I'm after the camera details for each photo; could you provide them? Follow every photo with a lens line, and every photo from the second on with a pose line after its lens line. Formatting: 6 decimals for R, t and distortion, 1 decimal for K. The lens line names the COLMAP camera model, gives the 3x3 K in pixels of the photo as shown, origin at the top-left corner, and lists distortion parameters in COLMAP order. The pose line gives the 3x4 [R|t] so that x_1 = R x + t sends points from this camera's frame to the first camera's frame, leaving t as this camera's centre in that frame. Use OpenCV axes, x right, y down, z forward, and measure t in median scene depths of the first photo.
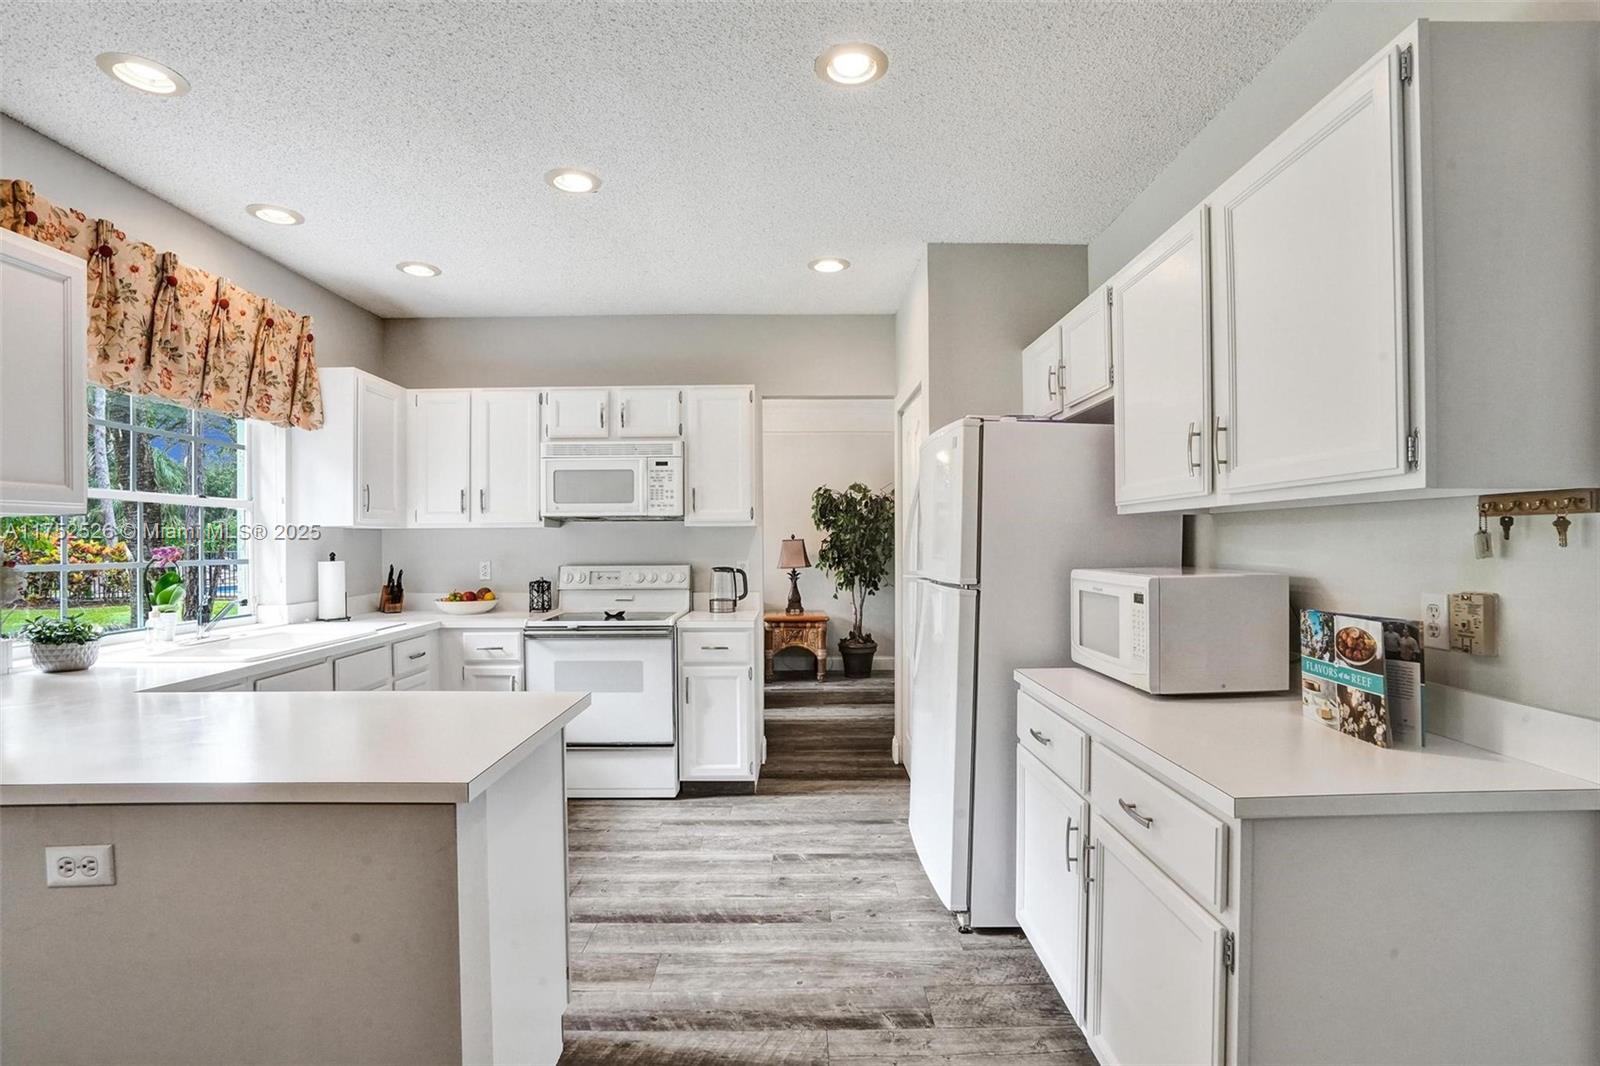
lens RADIAL K [[778.0, 0, 802.5], [0, 778.0, 540.0], [0, 0, 1]] dist [-0.068492, 0.030040]
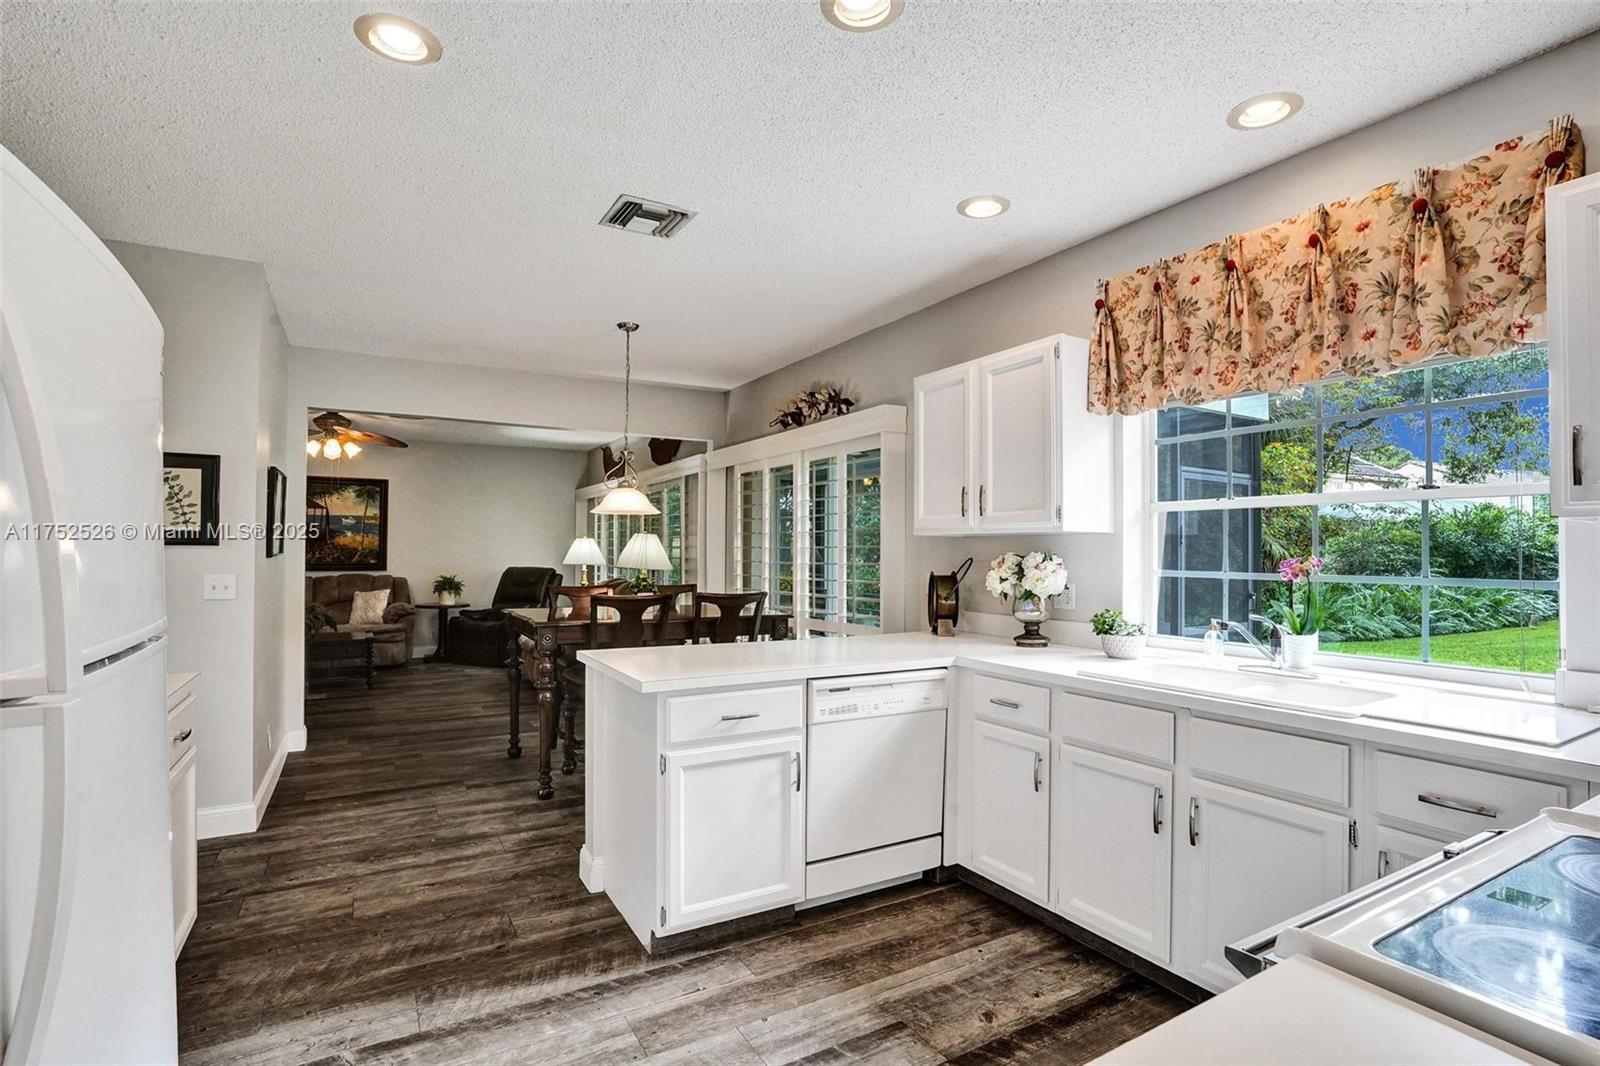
lens RADIAL K [[759.3, 0, 800.5], [0, 759.3, 541.2], [0, 0, 1]] dist [-0.070585, 0.027121]
pose [[-0.869696, -0.007496, -0.493530, 0.046502], [-0.000661, 0.999901, -0.014022, 0.002493], [0.493587, -0.011869, -0.869616, 1.275678]]
